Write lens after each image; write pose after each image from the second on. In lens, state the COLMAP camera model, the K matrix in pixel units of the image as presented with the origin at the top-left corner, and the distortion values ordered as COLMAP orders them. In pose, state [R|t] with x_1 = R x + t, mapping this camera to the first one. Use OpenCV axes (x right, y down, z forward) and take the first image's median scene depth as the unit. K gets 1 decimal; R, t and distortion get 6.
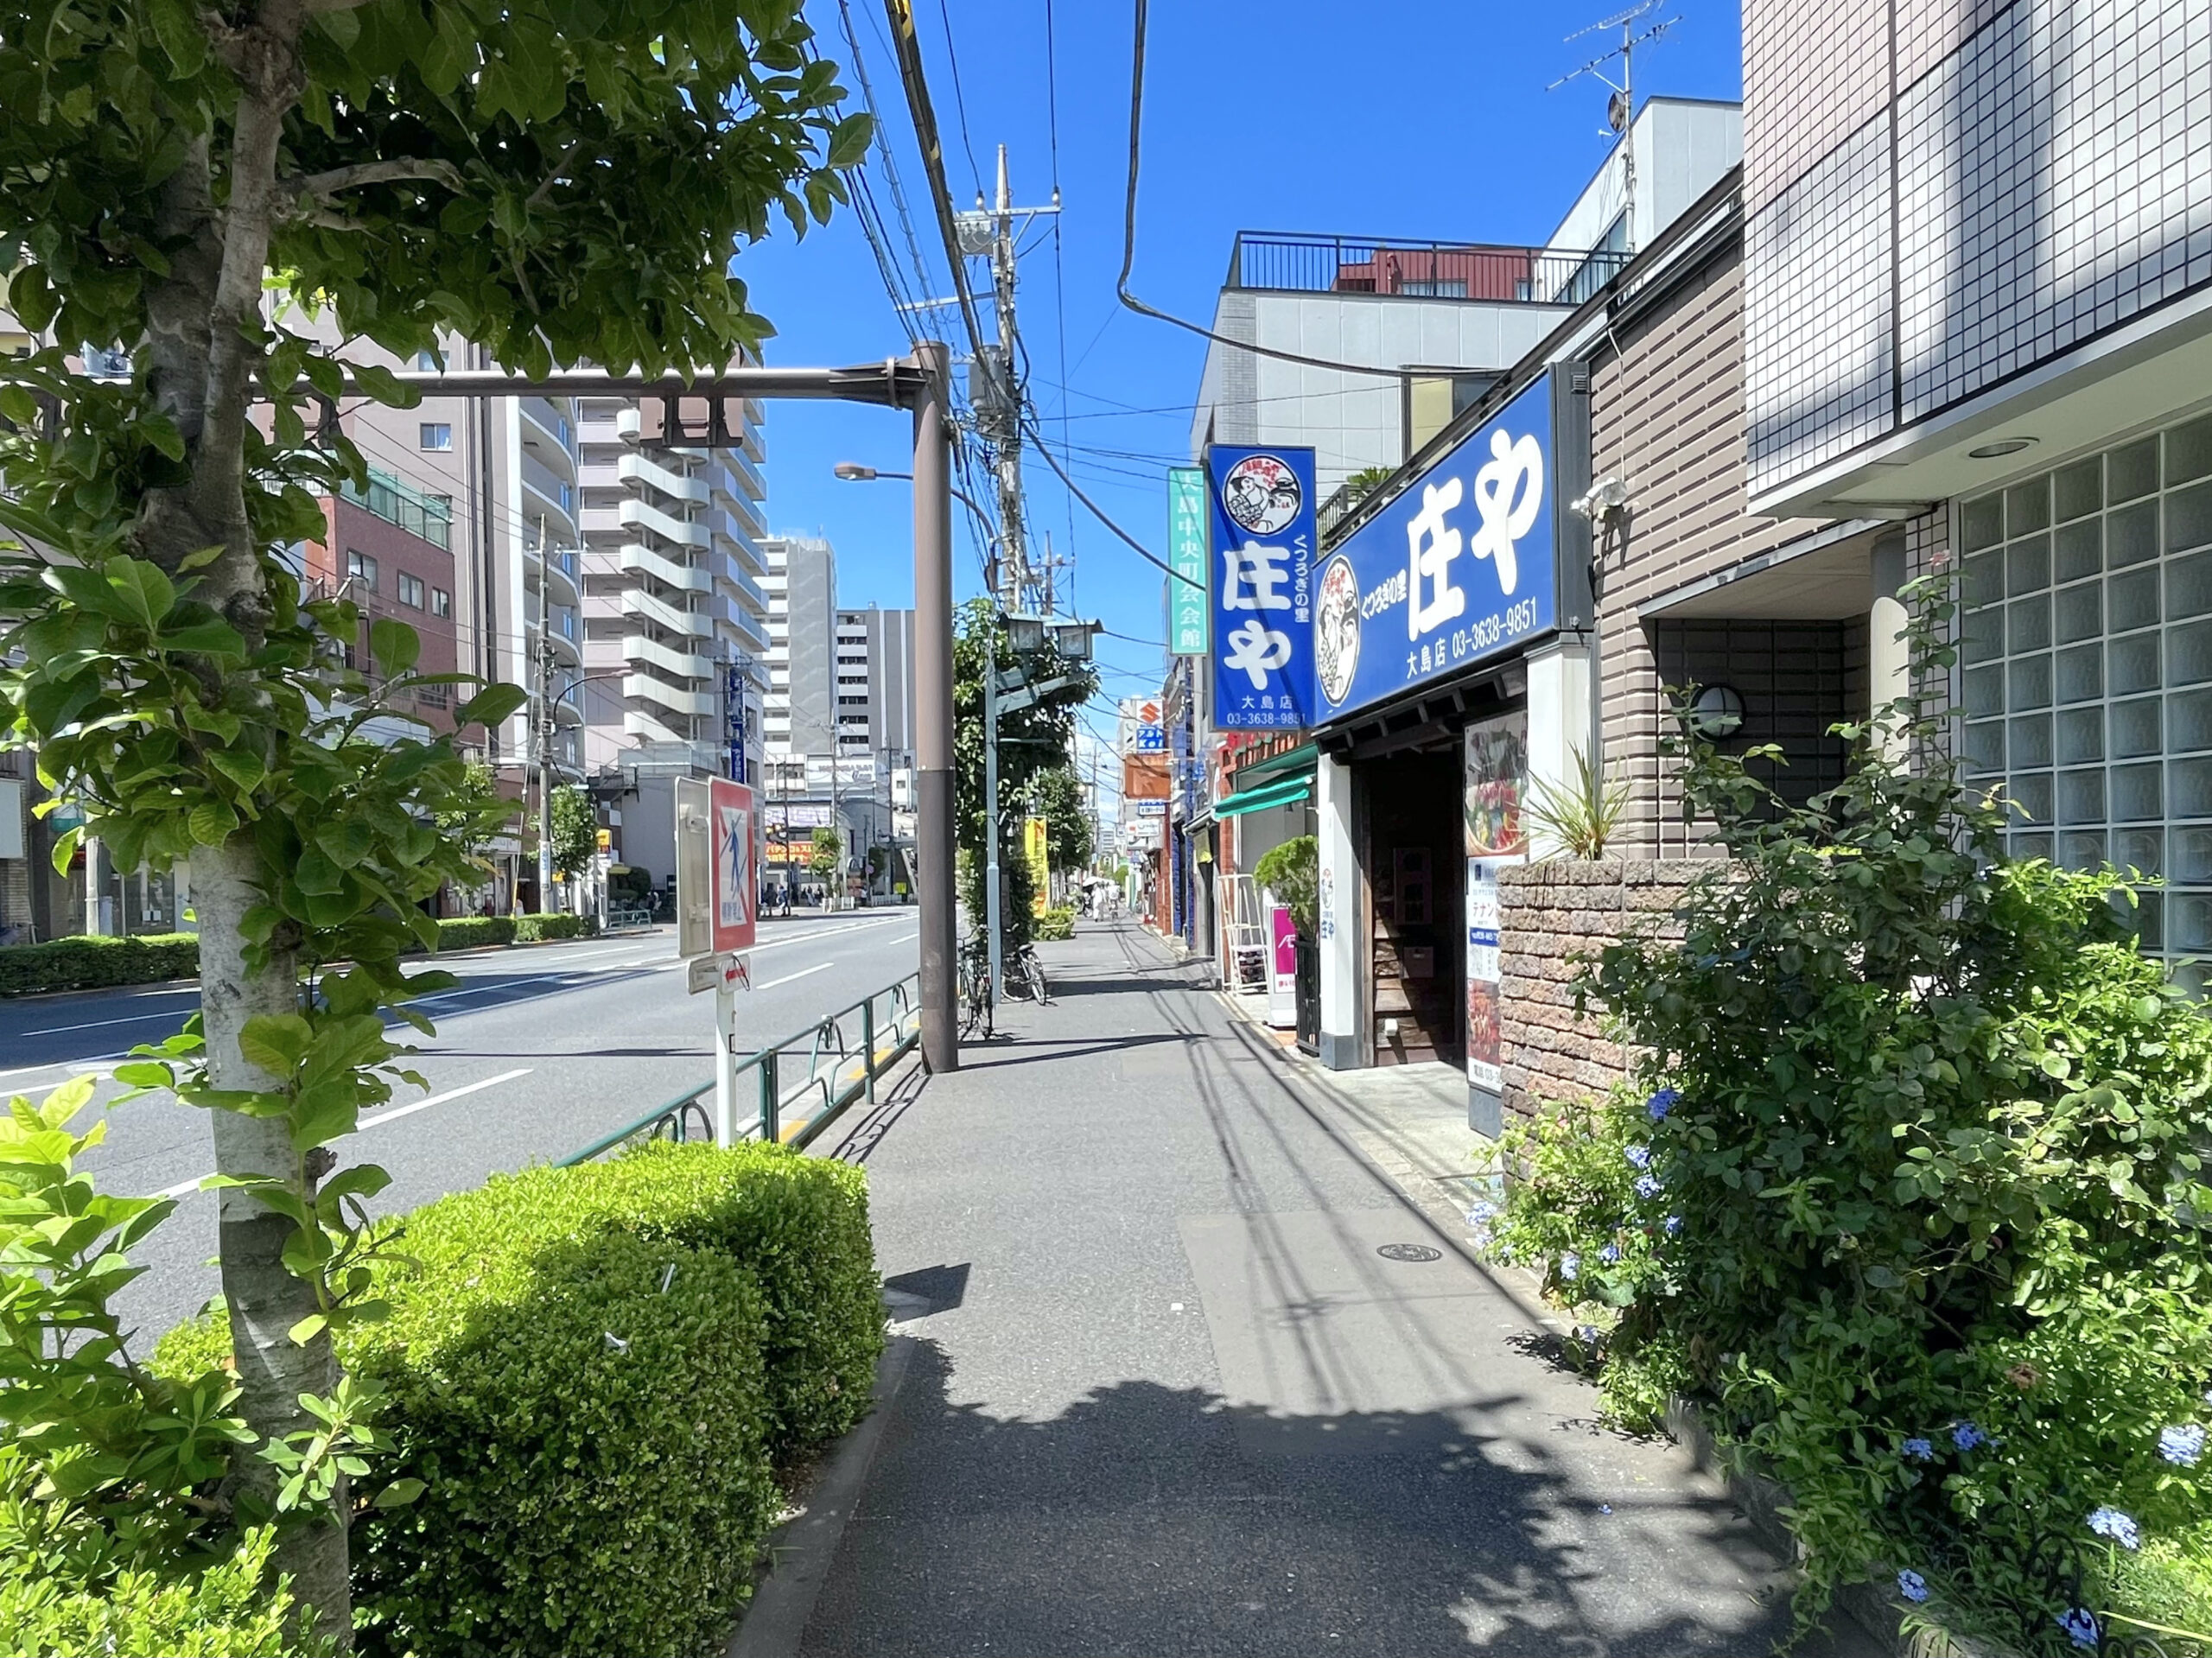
lens RADIAL K [[1250.1, 0, 1106.1], [0, 1250.1, 895.4], [0, 0, 1]] dist [-0.004142, 0.000039]
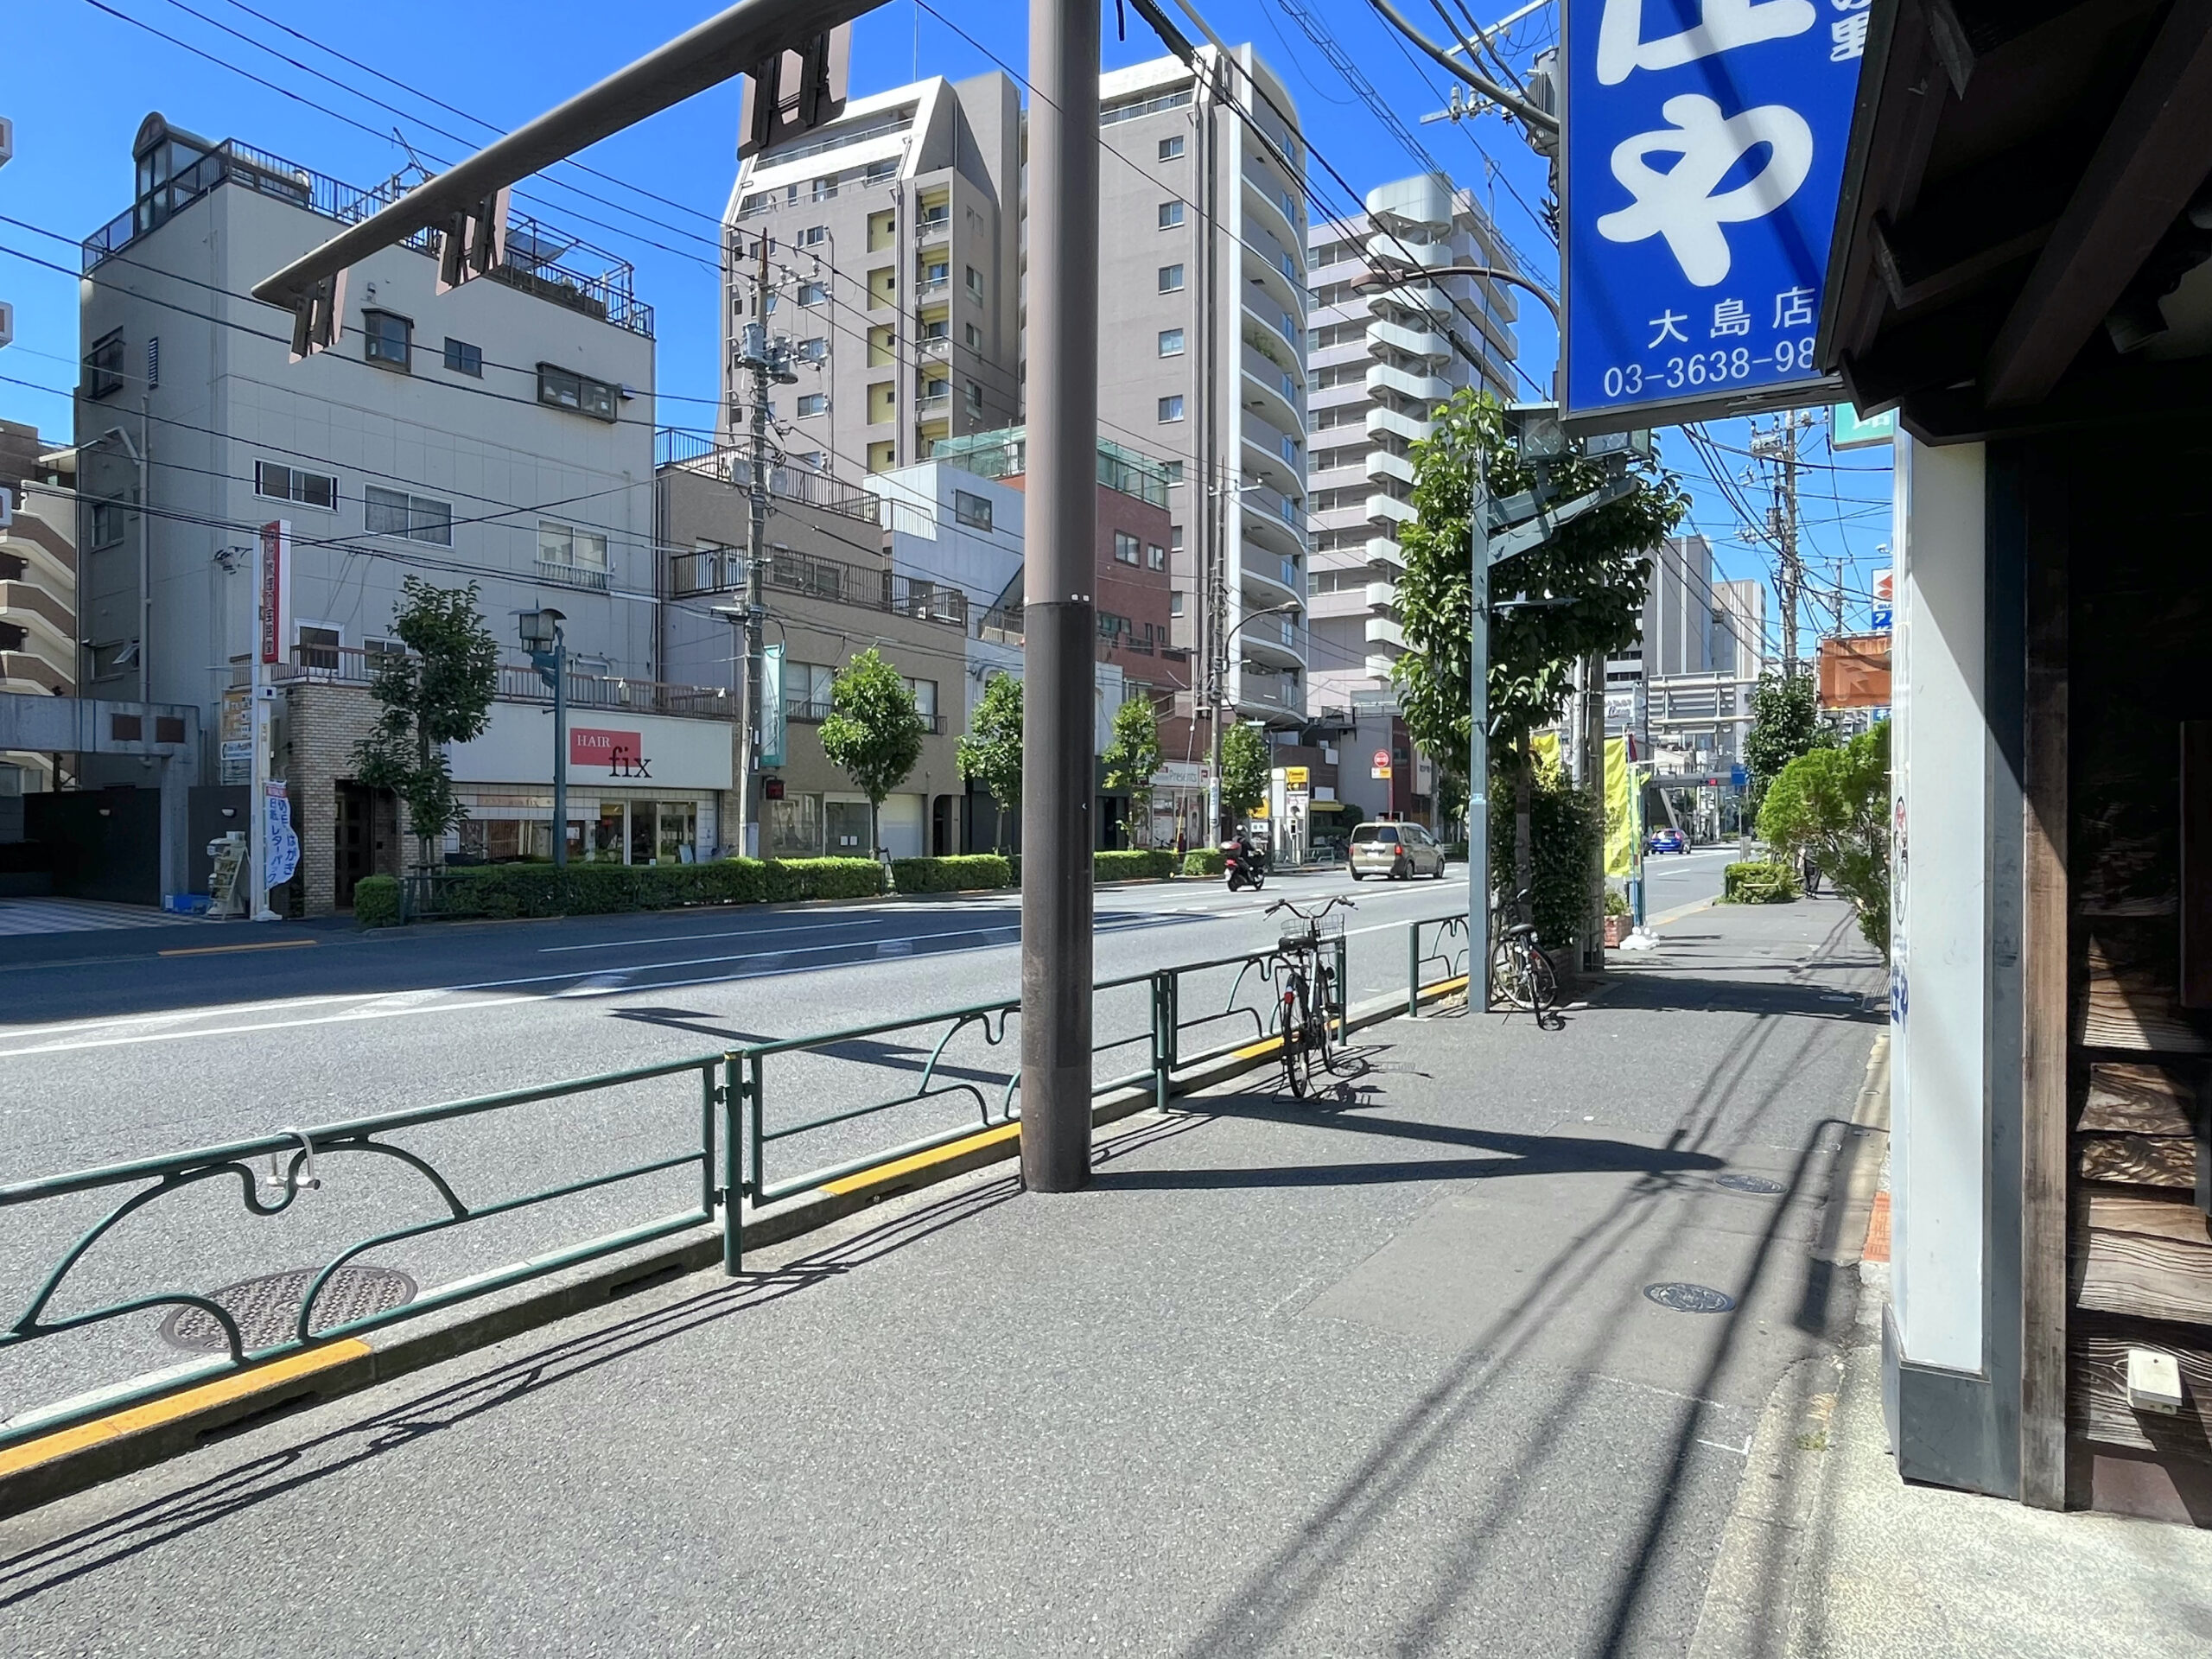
lens RADIAL K [[1237.0, 0, 1100.3], [0, 1237.0, 820.8], [0, 0, 1]] dist [0.000103, 0.001384]
pose [[0.831184, 0.017111, -0.555734, 0.102871], [-0.023174, 0.999724, -0.003878, -0.005399], [0.555514, 0.016102, 0.831351, 0.359086]]
